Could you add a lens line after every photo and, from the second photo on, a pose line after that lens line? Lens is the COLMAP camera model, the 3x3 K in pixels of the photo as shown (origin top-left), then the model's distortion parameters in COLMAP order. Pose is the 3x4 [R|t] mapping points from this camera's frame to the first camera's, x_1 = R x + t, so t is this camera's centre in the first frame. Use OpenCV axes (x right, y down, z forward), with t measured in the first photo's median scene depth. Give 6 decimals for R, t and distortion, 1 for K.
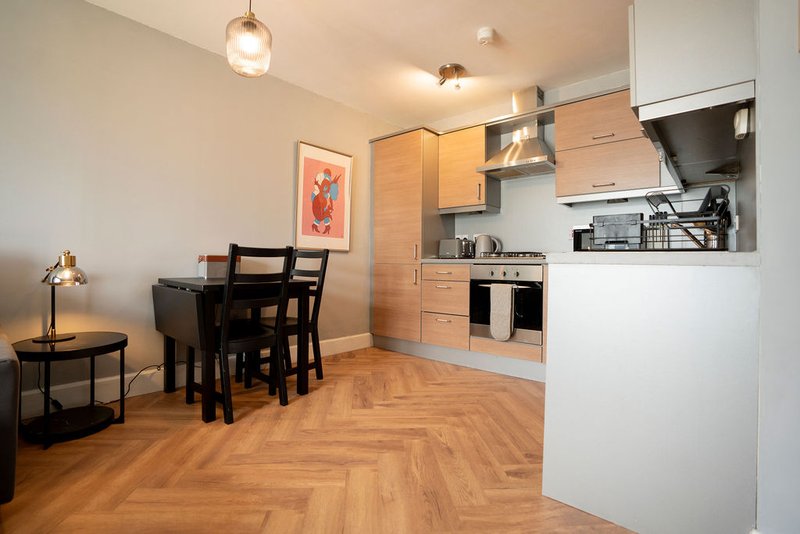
lens RADIAL K [[389.8, 0, 398.8], [0, 389.8, 256.5], [0, 0, 1]] dist [-0.061320, 0.021976]
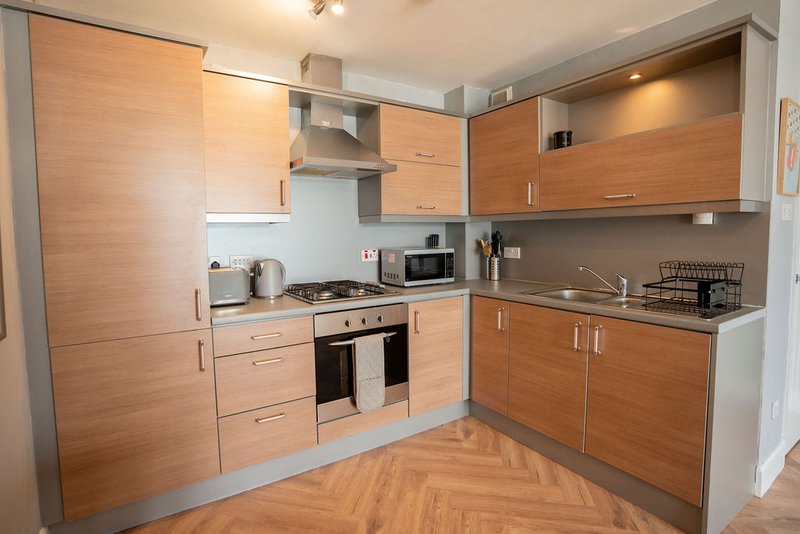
lens RADIAL K [[389.8, 0, 398.8], [0, 389.8, 256.5], [0, 0, 1]] dist [-0.061320, 0.021976]
pose [[0.290208, -0.070692, 0.954349, -0.384329], [-0.001519, 0.997233, 0.074330, -0.125975], [-0.956962, -0.023021, 0.289298, 0.719791]]
